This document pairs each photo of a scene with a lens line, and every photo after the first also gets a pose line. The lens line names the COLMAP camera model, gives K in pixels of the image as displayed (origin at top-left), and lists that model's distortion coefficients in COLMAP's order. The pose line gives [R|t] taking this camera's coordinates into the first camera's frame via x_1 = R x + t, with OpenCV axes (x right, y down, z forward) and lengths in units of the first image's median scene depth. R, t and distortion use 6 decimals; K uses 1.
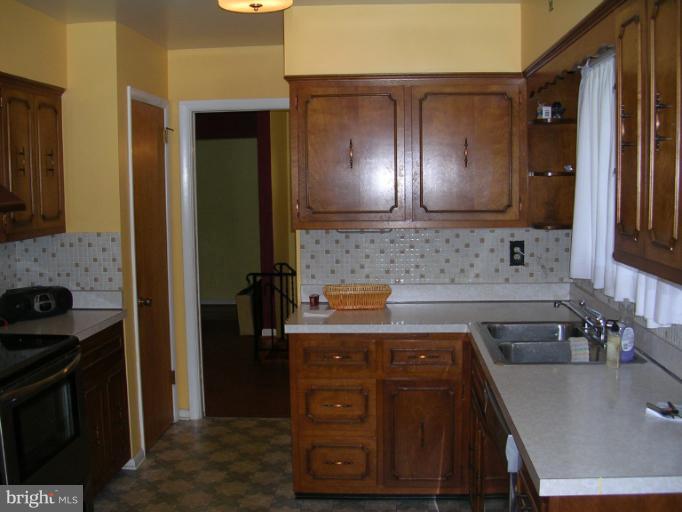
lens RADIAL K [[770.6, 0, 341.0], [0, 770.6, 256.0], [0, 0, 1]] dist [-0.171771, 0.020739]
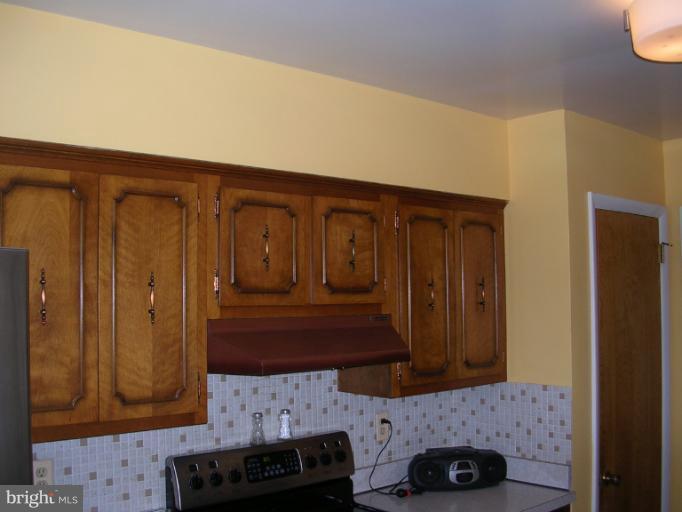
lens RADIAL K [[770.6, 0, 341.0], [0, 770.6, 256.0], [0, 0, 1]] dist [-0.171771, 0.020739]
pose [[0.718537, -0.032907, -0.694710, 0.066077], [-0.065147, 0.991304, -0.114337, -0.059093], [0.692431, 0.127414, 0.710144, 0.299122]]
